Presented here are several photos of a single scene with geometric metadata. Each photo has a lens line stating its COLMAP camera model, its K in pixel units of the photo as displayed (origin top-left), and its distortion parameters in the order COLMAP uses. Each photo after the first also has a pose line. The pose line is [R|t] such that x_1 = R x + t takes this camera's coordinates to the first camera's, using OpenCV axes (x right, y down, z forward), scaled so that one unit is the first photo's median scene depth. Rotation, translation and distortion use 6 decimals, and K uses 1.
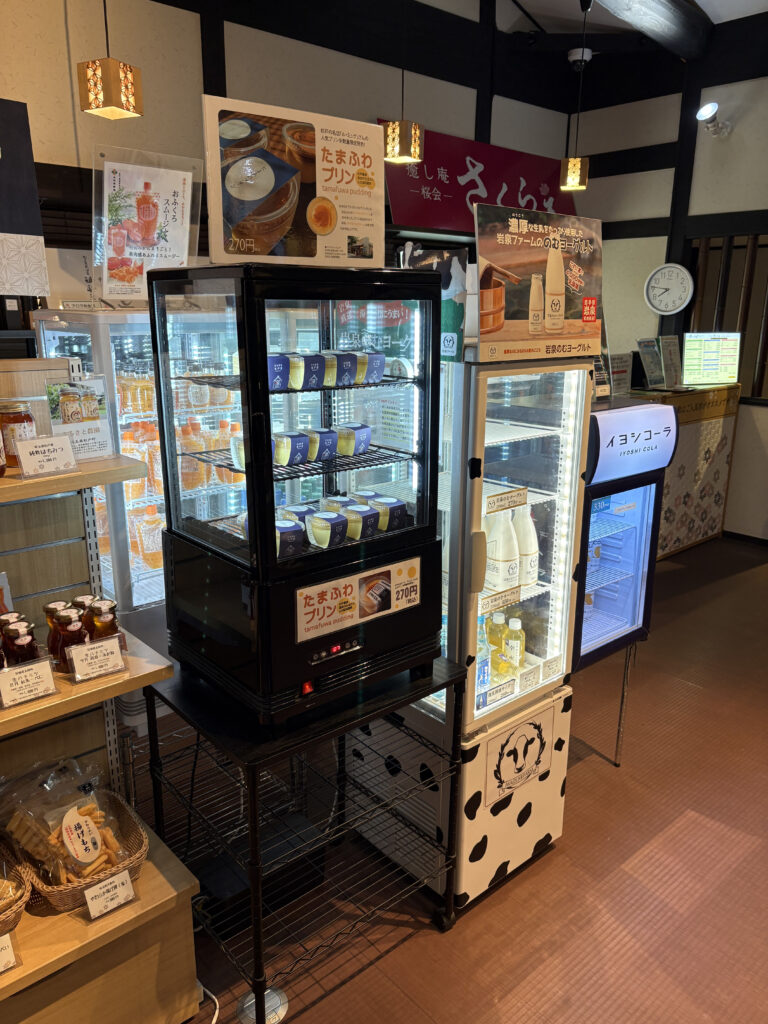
lens RADIAL K [[766.9, 0, 384.6], [0, 766.9, 545.1], [0, 0, 1]] dist [0.036271, -0.046896]
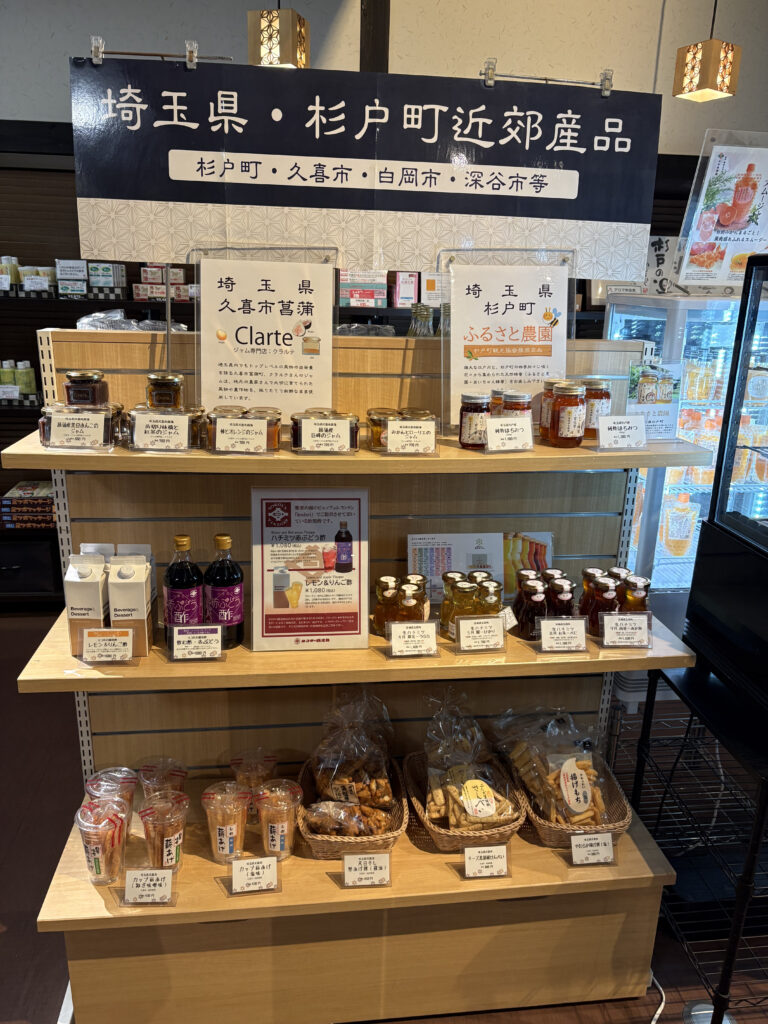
lens RADIAL K [[766.9, 0, 384.6], [0, 766.9, 545.1], [0, 0, 1]] dist [0.036271, -0.046896]
pose [[0.825037, 0.197956, -0.529271, -0.107295], [-0.188461, 0.979398, 0.072535, 0.019555], [0.532726, 0.039903, 0.845347, -0.060518]]
